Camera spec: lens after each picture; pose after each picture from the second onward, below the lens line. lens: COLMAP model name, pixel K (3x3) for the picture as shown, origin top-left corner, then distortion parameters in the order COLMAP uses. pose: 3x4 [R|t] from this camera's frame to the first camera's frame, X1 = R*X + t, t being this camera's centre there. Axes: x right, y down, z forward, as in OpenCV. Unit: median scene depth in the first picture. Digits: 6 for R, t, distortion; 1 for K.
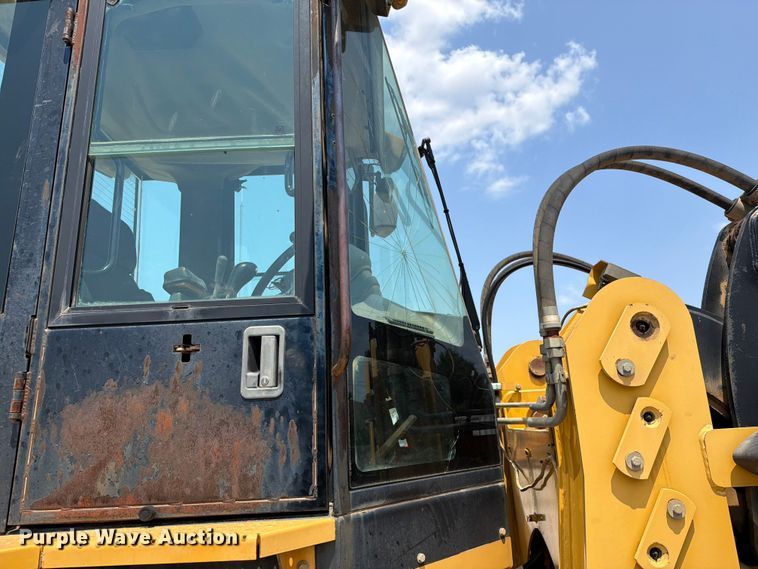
lens RADIAL K [[532.1, 0, 384.8], [0, 532.1, 287.5], [0, 0, 1]] dist [0.048283, -0.067012]
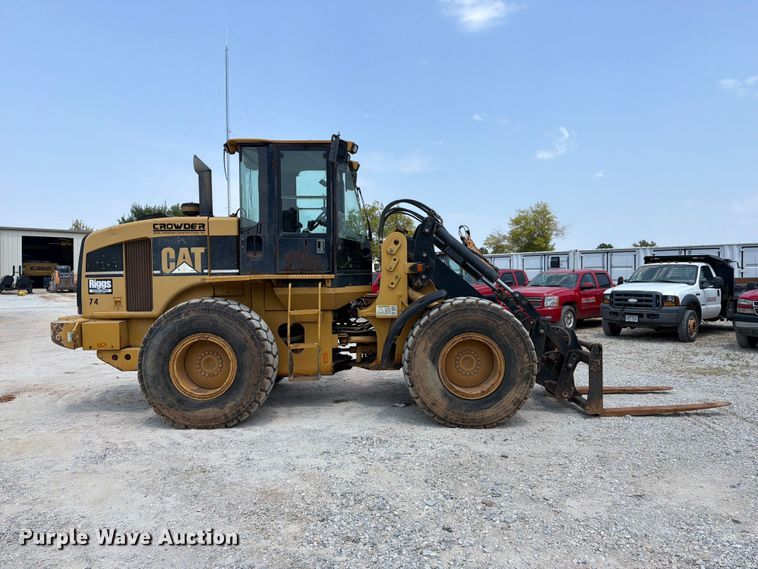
lens RADIAL K [[532.1, 0, 378.0], [0, 532.1, 283.4], [0, 0, 1]] dist [0.048283, -0.067012]
pose [[0.998847, 0.040428, 0.025893, 0.204743], [-0.045971, 0.960892, 0.273080, -0.931515], [-0.013840, -0.273955, 0.961643, -3.999925]]
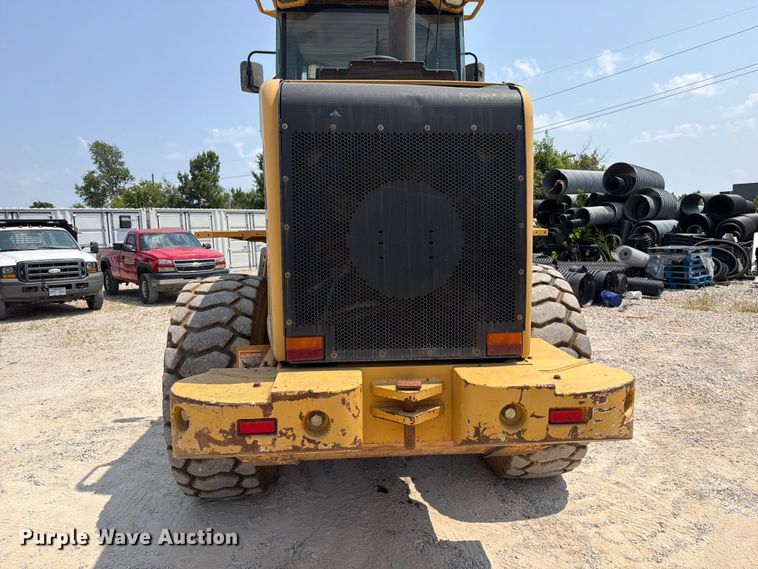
lens RADIAL K [[532.1, 0, 380.1], [0, 532.1, 292.0], [0, 0, 1]] dist [0.048283, -0.067012]
pose [[-0.095160, -0.065097, 0.993331, -4.107901], [-0.228969, 0.972536, 0.041799, 0.796266], [-0.968771, -0.223465, -0.107451, 1.689511]]
